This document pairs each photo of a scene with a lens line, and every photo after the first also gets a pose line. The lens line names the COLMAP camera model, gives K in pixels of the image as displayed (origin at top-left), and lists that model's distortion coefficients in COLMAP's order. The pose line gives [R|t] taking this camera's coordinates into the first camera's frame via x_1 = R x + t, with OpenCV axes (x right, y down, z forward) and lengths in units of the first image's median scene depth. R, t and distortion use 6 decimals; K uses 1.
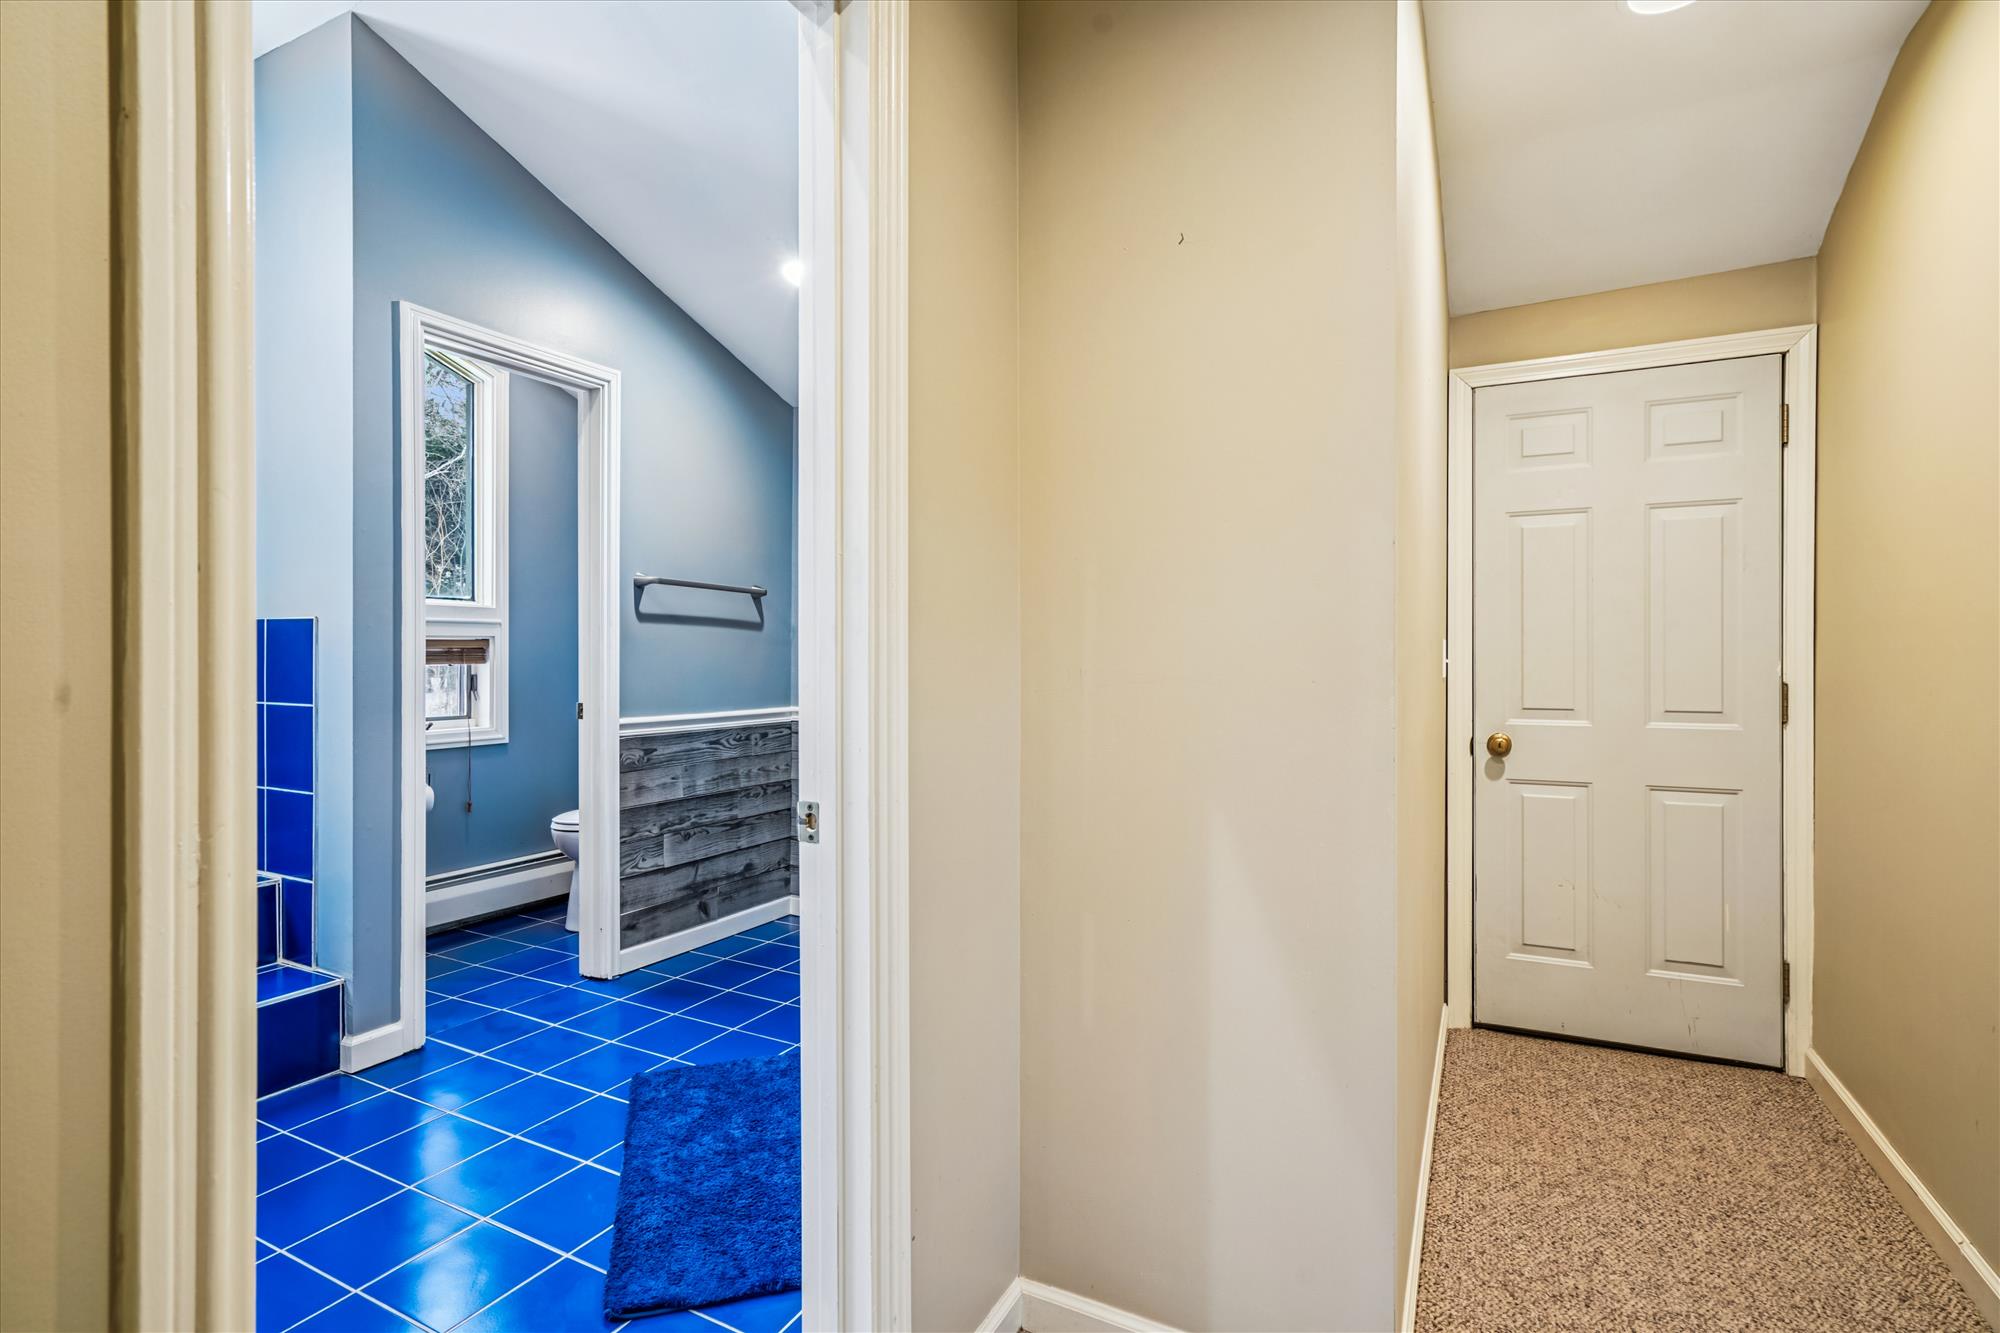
lens RADIAL K [[962.9, 0, 1000.1], [0, 962.9, 646.0], [0, 0, 1]] dist [0.003196, 0.000771]
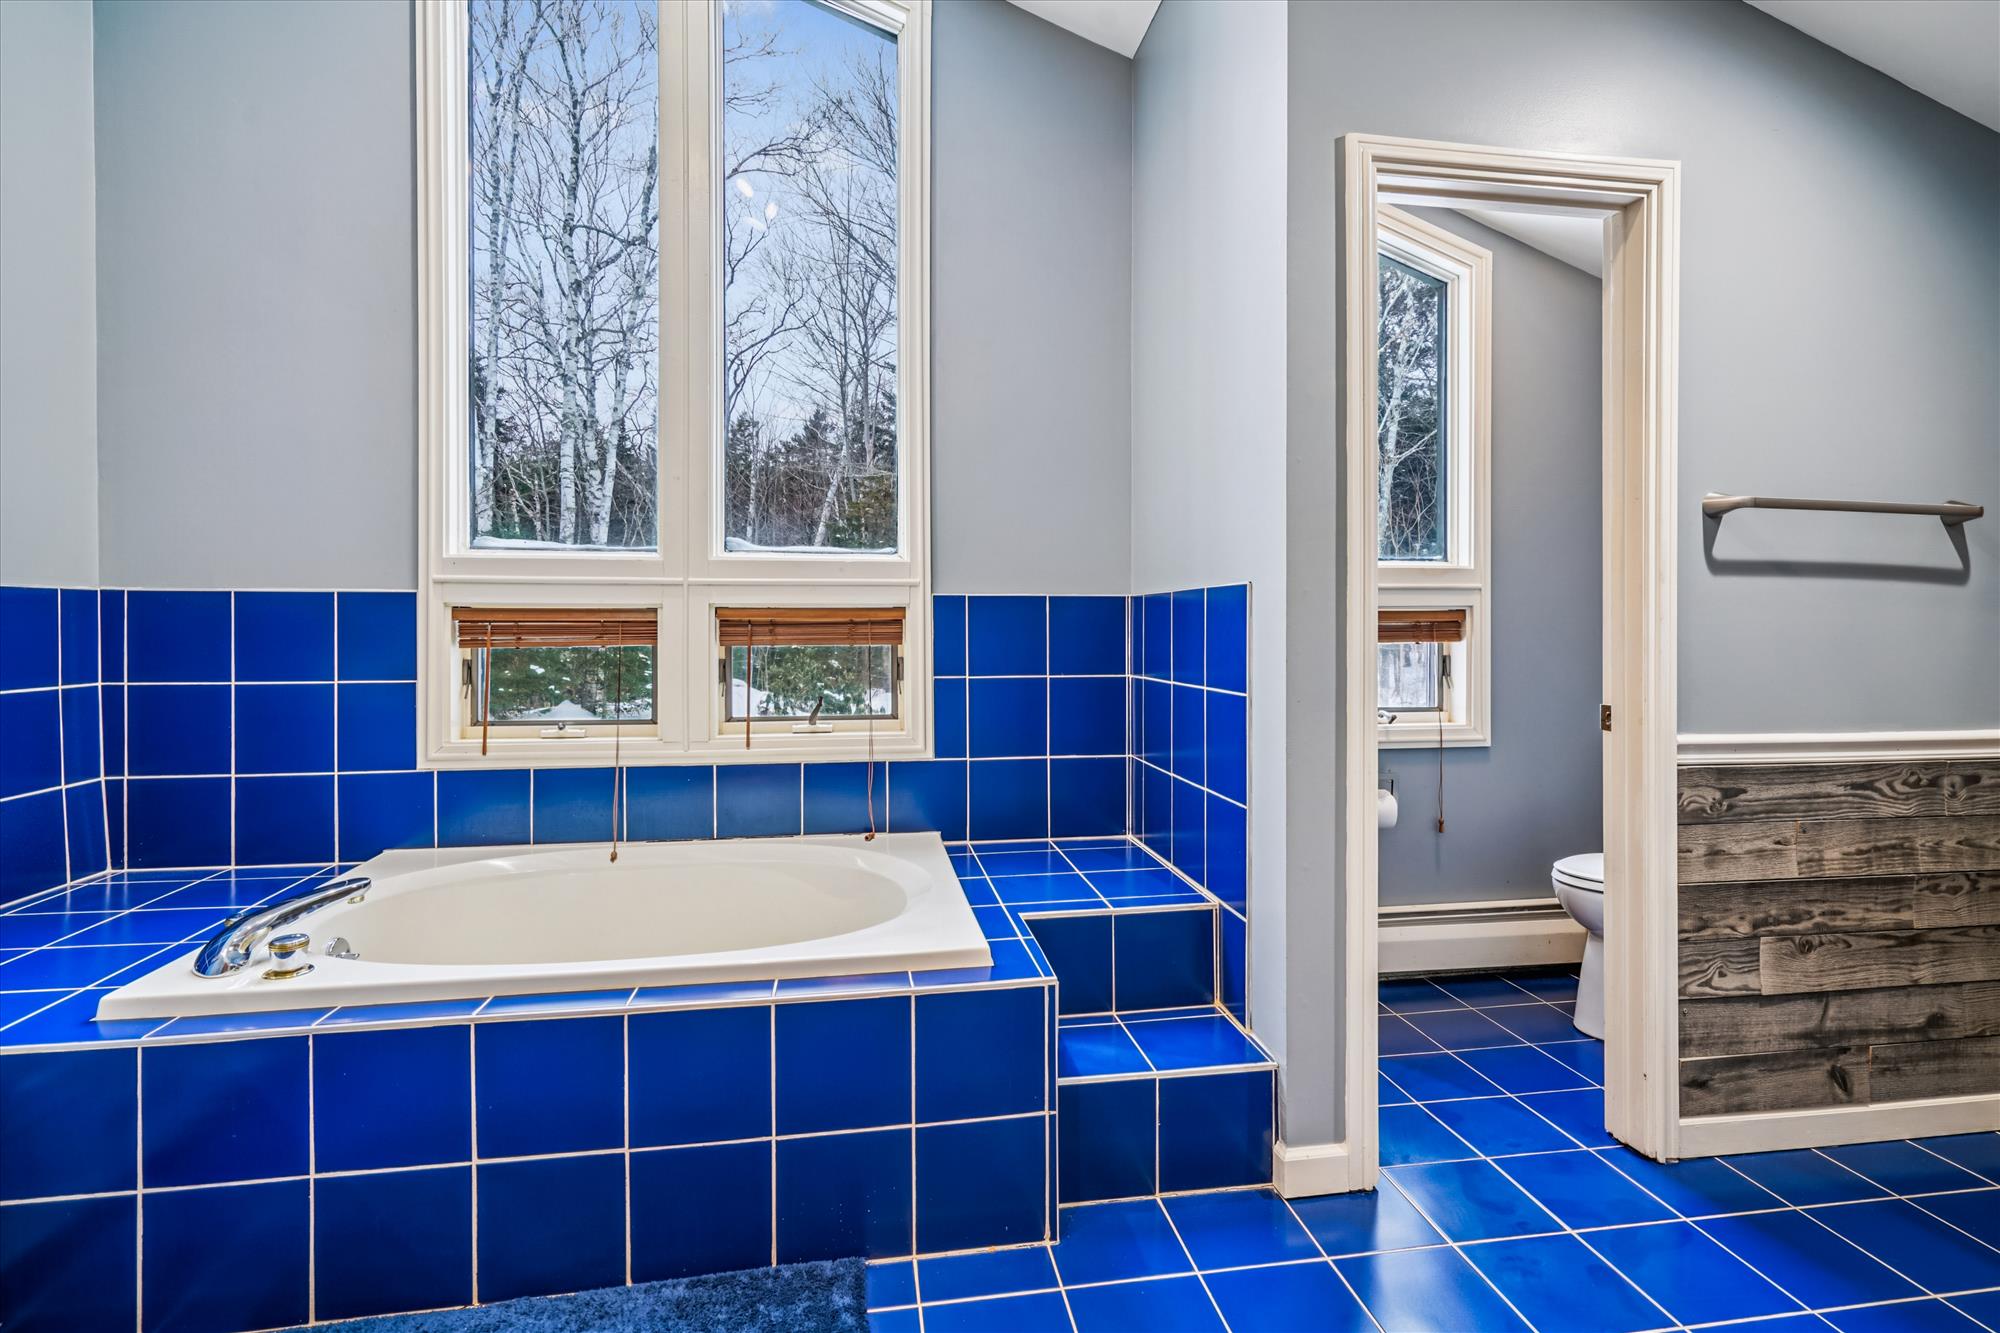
lens RADIAL K [[962.9, 0, 1000.1], [0, 962.9, 646.0], [0, 0, 1]] dist [0.003196, 0.000771]
pose [[0.592903, 0.011760, -0.805188, -0.149249], [0.009673, 0.999717, 0.021724, 0.001849], [0.805216, -0.020668, 0.592622, 0.278596]]
